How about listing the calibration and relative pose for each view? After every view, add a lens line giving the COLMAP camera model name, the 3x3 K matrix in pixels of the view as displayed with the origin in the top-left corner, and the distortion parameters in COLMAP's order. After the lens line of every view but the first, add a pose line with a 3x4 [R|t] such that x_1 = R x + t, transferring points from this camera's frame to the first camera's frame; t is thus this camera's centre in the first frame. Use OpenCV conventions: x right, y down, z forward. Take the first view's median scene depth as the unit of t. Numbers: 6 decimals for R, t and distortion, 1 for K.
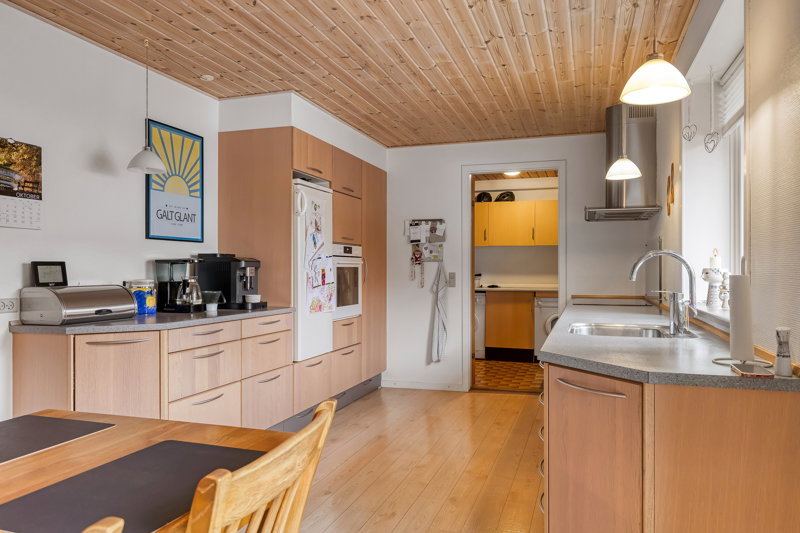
lens RADIAL K [[569.0, 0, 399.6], [0, 569.0, 267.1], [0, 0, 1]] dist [0.002858, 0.000857]
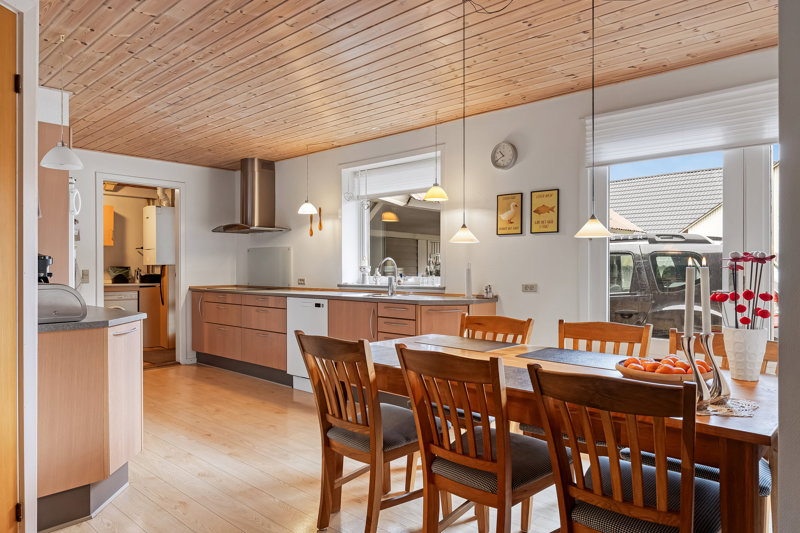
lens RADIAL K [[538.4, 0, 401.3], [0, 538.4, 266.8], [0, 0, 1]] dist [0.000158, -0.000214]
pose [[0.416482, 0.004811, 0.909131, -1.040158], [-0.004775, 0.999984, -0.003105, 0.007056], [-0.909132, -0.003048, 0.416498, 0.066026]]
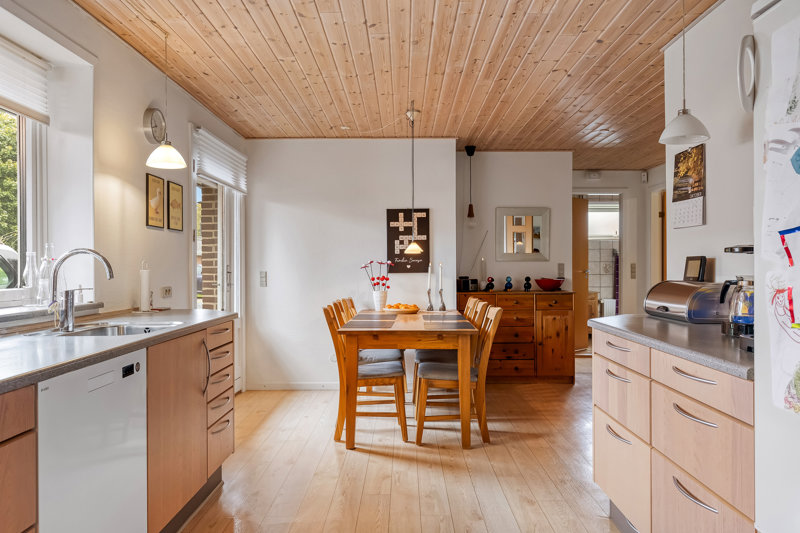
lens RADIAL K [[569.0, 0, 401.1], [0, 569.0, 267.4], [0, 0, 1]] dist [0.002858, 0.000857]
pose [[-0.950532, 0.009400, -0.310486, 0.239664], [0.009700, 0.999953, 0.000578, 0.004061], [0.310477, -0.002462, -0.950578, 1.683651]]
